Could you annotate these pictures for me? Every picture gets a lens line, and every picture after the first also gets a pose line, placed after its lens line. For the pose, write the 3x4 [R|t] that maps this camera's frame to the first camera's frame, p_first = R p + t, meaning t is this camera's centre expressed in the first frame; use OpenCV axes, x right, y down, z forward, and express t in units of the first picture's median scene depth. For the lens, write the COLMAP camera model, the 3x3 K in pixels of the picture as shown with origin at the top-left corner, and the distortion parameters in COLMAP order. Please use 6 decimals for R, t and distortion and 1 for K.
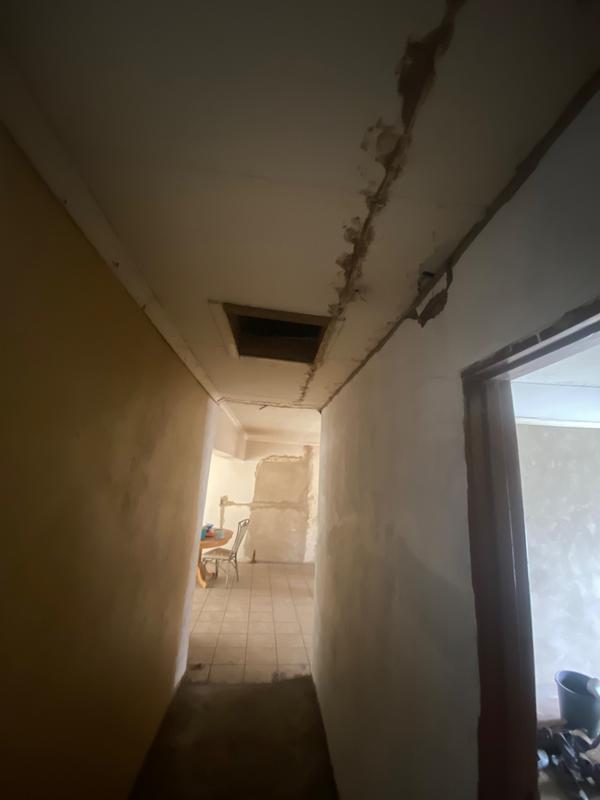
lens RADIAL K [[322.8, 0, 300.0], [0, 322.8, 400.0], [0, 0, 1]] dist [0.019143, -0.018829]
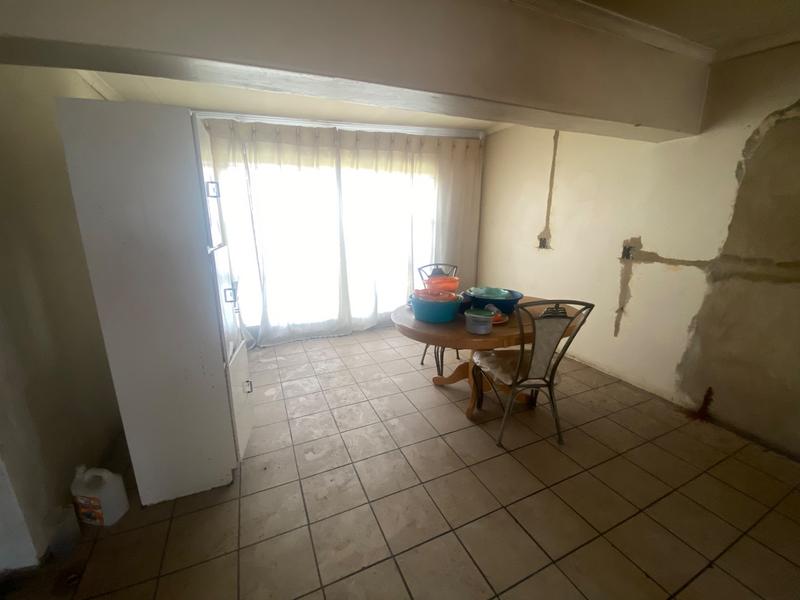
lens RADIAL K [[322.8, 0, 391.7], [0, 322.8, 296.4], [0, 0, 1]] dist [0.019143, -0.018829]
pose [[0.311427, 0.177124, -0.933617, 0.062959], [0.232234, 0.938498, 0.255516, 0.190959], [0.921456, -0.296392, 0.251140, 0.599532]]
